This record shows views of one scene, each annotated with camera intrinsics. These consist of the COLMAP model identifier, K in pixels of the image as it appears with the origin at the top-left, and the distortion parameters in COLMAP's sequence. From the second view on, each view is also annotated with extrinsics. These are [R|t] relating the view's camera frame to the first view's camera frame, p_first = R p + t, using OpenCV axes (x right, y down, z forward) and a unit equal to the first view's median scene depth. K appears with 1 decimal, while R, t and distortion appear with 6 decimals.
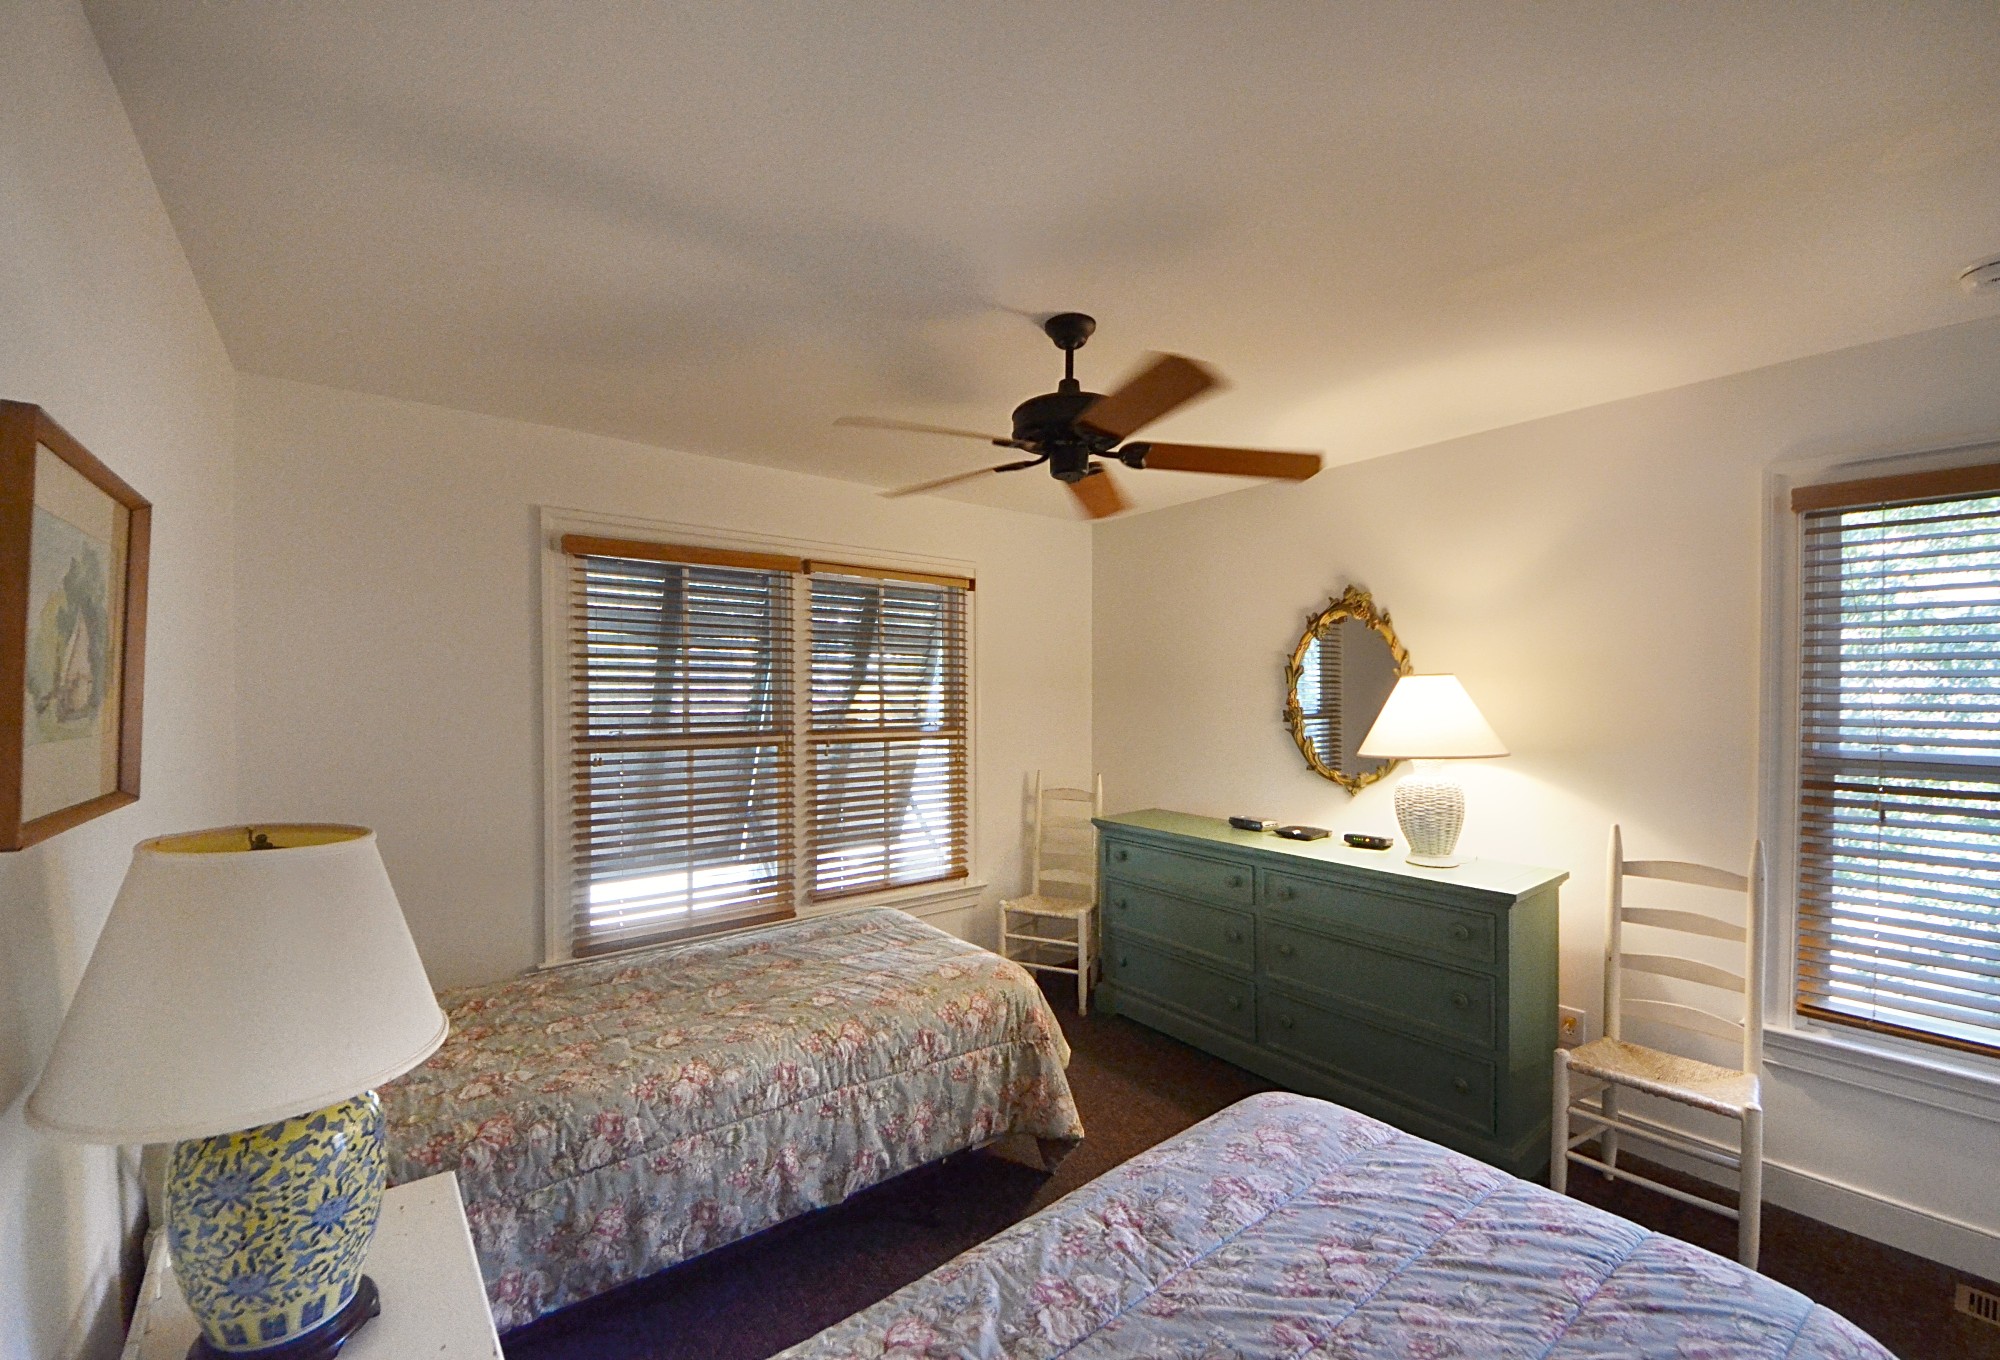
lens RADIAL K [[808.5, 0, 1000.0], [0, 808.5, 680.0], [0, 0, 1]] dist [0.000005, -0.000494]
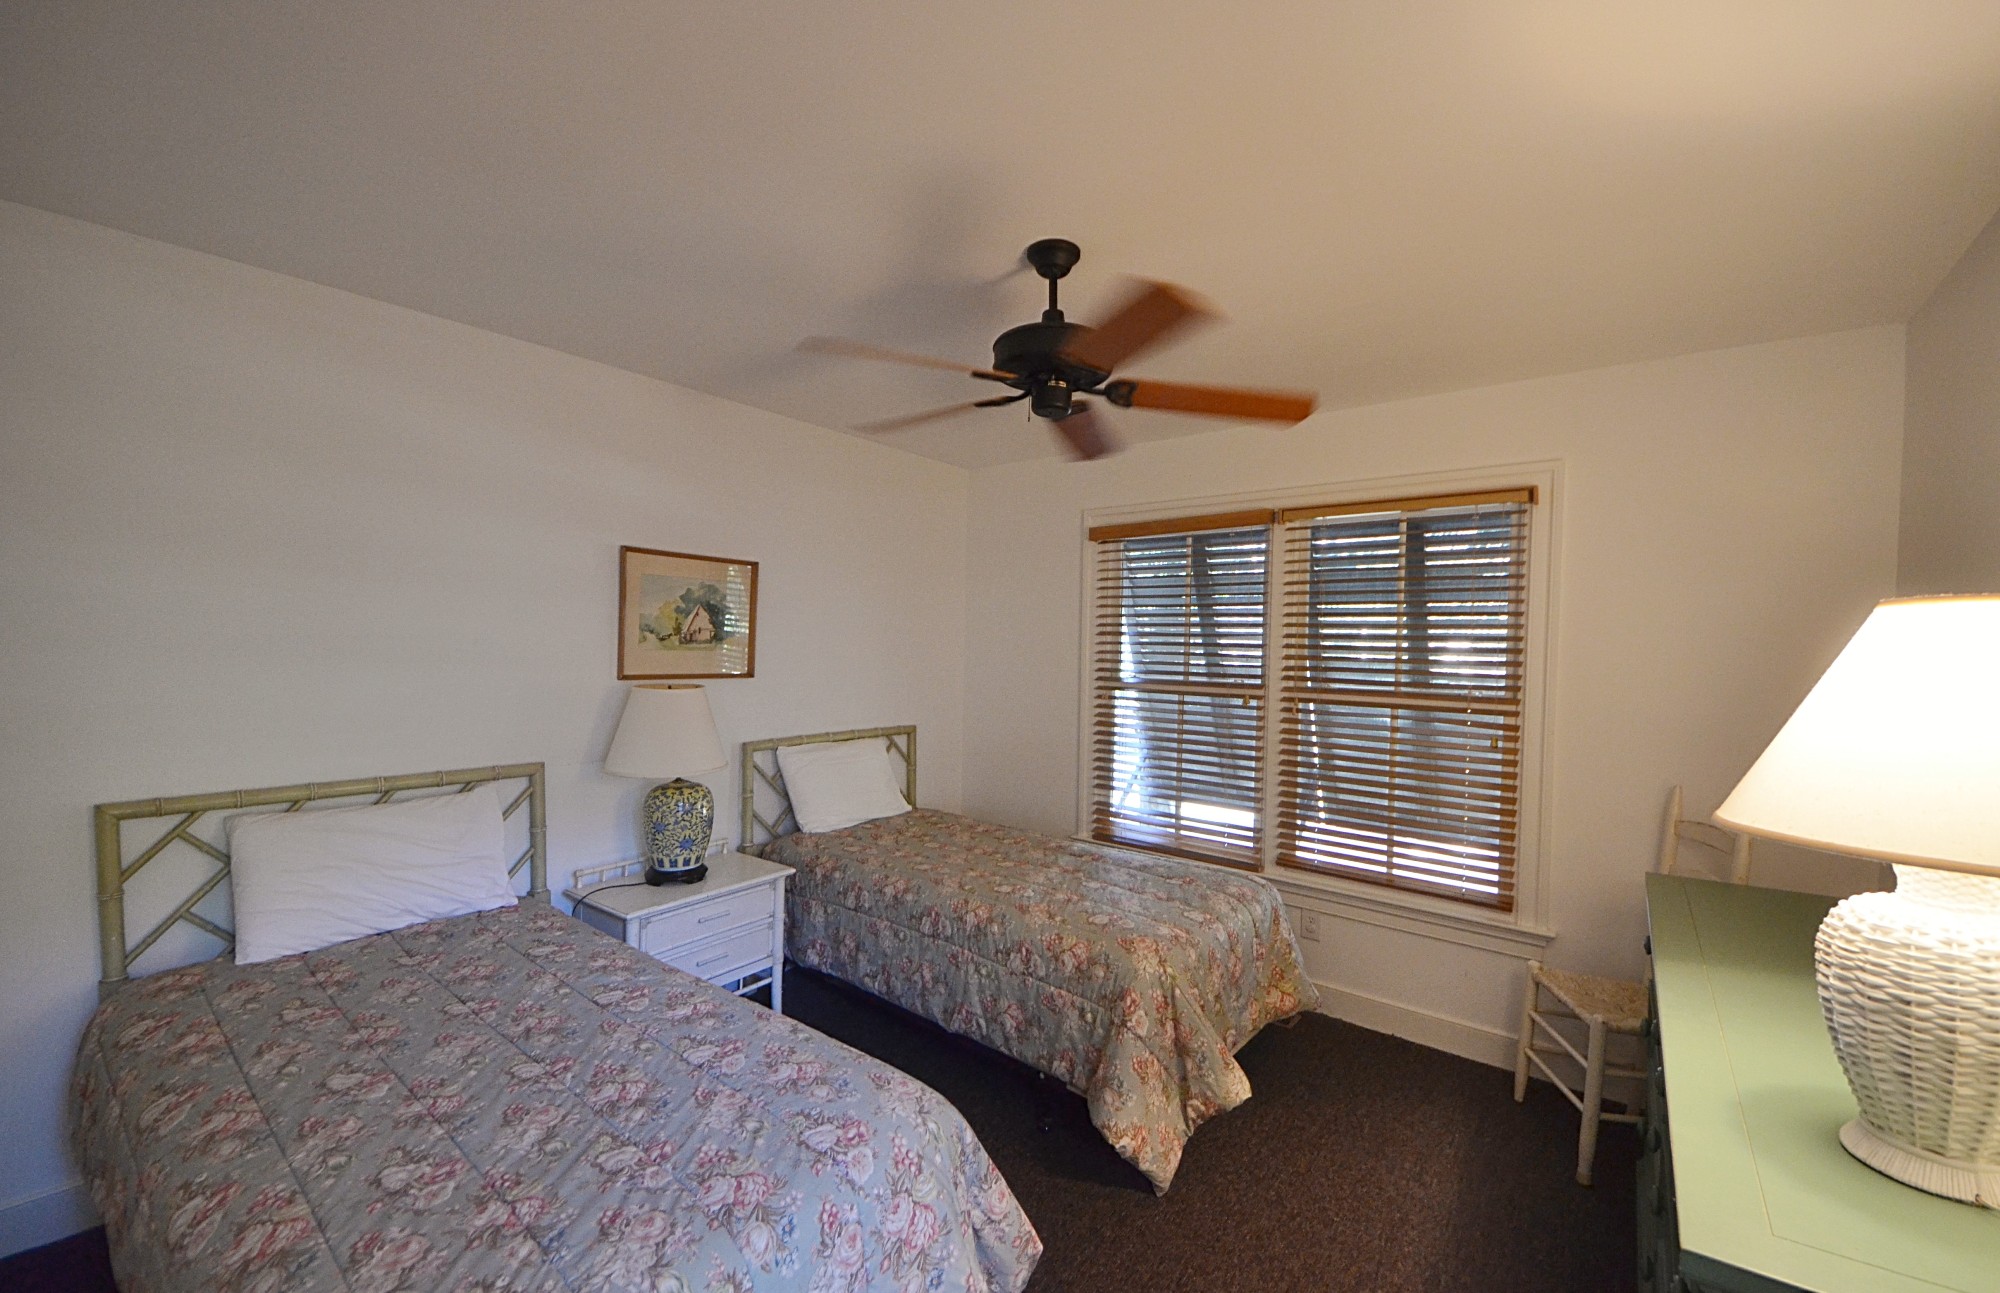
lens RADIAL K [[805.9, 0, 1000.0], [0, 805.9, 646.5], [0, 0, 1]] dist [0.031285, 0.000103]
pose [[0.218076, 0.010962, -0.975870, 0.994749], [-0.004638, 0.999937, 0.010196, 0.009405], [0.975921, 0.002302, 0.218113, 0.720733]]
